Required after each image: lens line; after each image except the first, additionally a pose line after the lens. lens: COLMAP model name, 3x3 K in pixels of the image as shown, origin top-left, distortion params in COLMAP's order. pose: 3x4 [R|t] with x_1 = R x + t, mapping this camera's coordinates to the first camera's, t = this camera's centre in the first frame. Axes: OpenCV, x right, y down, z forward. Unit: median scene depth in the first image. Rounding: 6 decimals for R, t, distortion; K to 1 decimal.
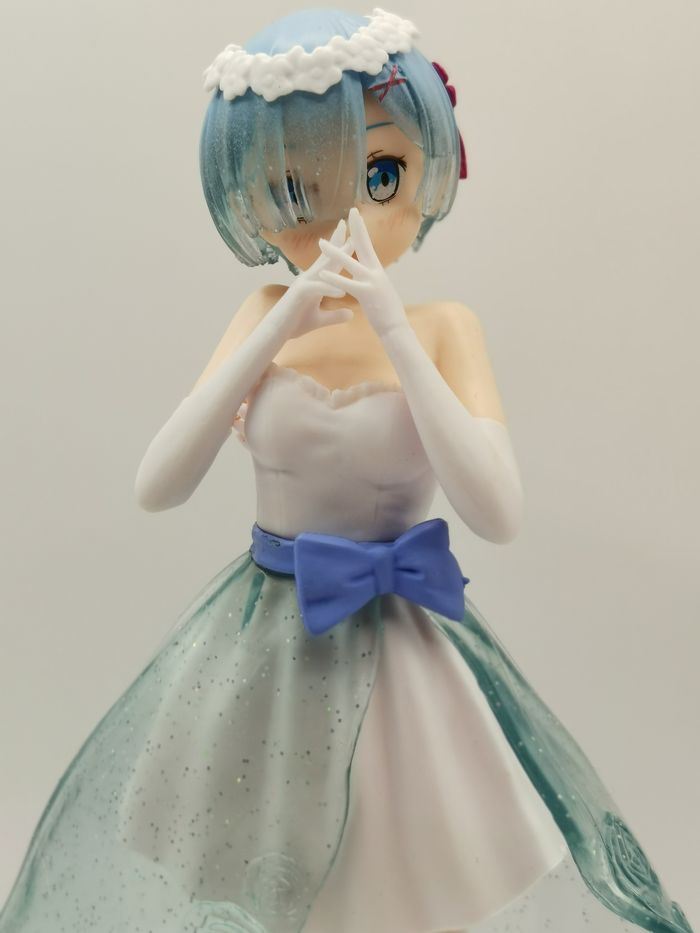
lens RADIAL K [[1383.1, 0, 344.3], [0, 1383.1, 470.1], [0, 0, 1]] dist [0.130606, 0.000000]
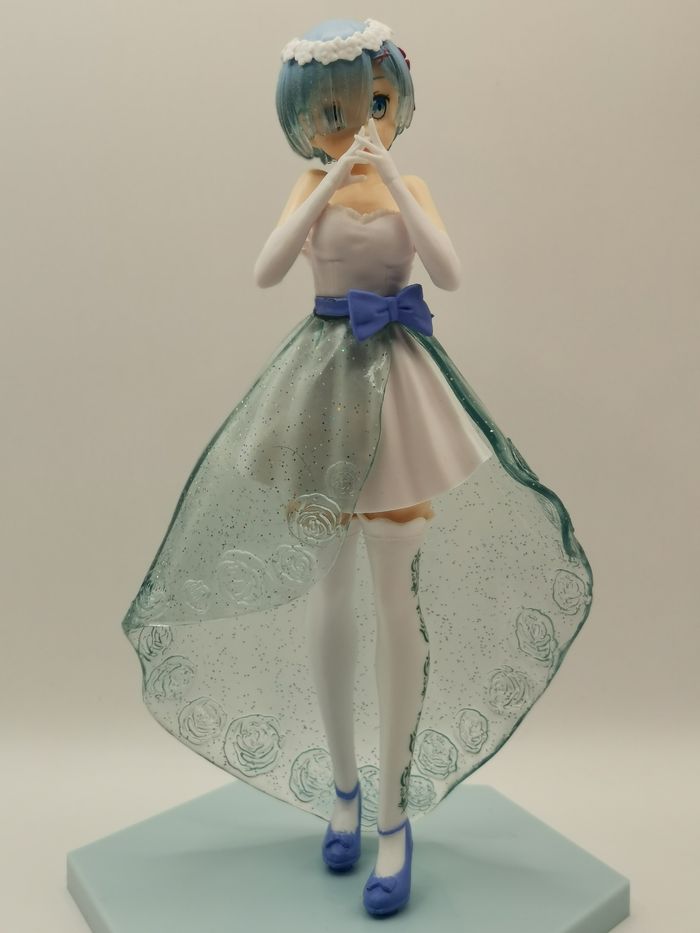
lens RADIAL K [[1383.1, 0, 356.1], [0, 1383.1, 464.8], [0, 0, 1]] dist [0.130606, 0.000000]
pose [[0.985345, -0.051692, 0.162550, -0.343762], [0.056510, 0.998085, -0.025159, 0.332546], [-0.160938, 0.033976, 0.986380, -0.882243]]
